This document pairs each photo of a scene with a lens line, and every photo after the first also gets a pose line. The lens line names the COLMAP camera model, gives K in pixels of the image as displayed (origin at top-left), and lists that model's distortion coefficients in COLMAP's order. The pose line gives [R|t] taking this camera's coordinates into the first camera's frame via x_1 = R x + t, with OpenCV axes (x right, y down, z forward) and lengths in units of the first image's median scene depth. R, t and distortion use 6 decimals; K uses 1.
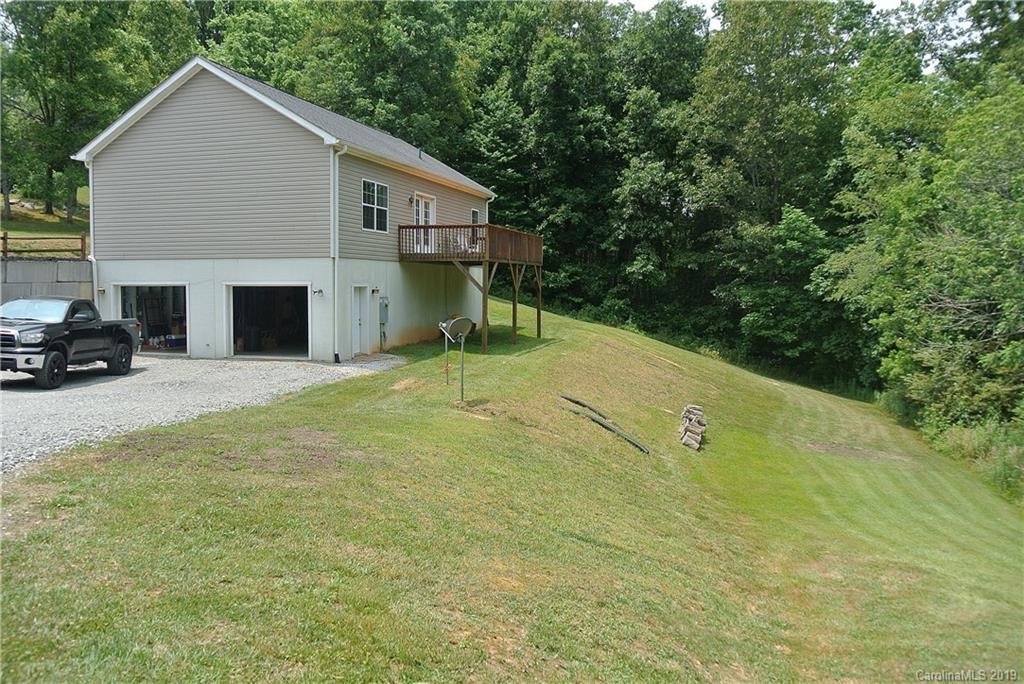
lens RADIAL K [[831.5, 0, 509.3], [0, 831.5, 328.9], [0, 0, 1]] dist [-0.114316, 0.108887]
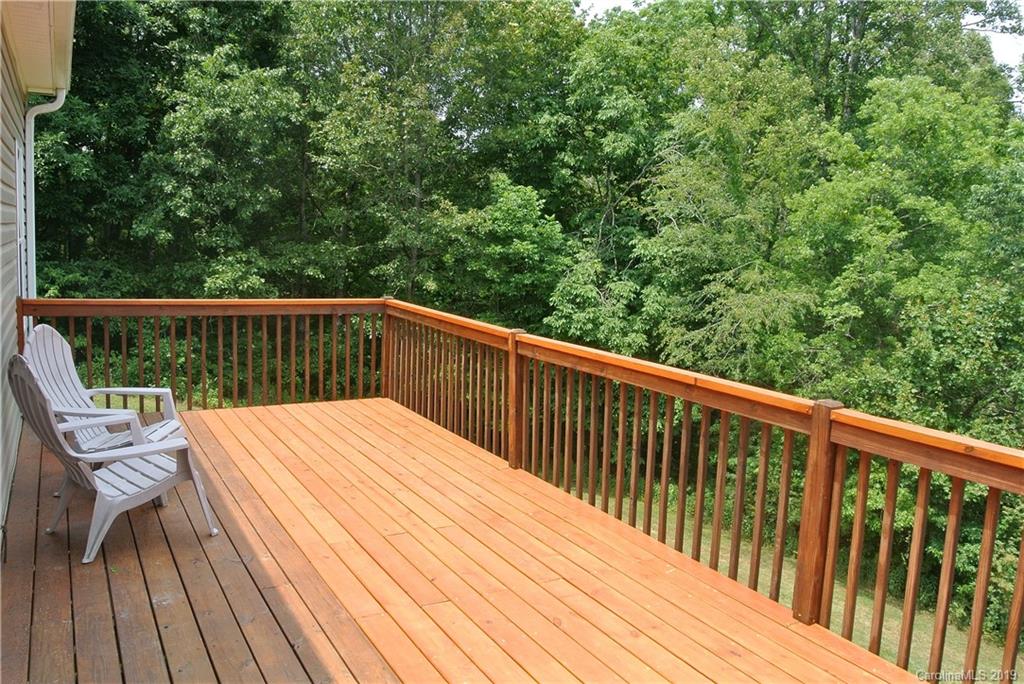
lens RADIAL K [[799.1, 0, 509.5], [0, 799.1, 338.7], [0, 0, 1]] dist [-0.095789, 0.050791]
pose [[0.695081, -0.067959, 0.715712, -0.073624], [-0.002762, 0.995262, 0.097186, -0.090159], [-0.718926, -0.069528, 0.691600, 0.585002]]
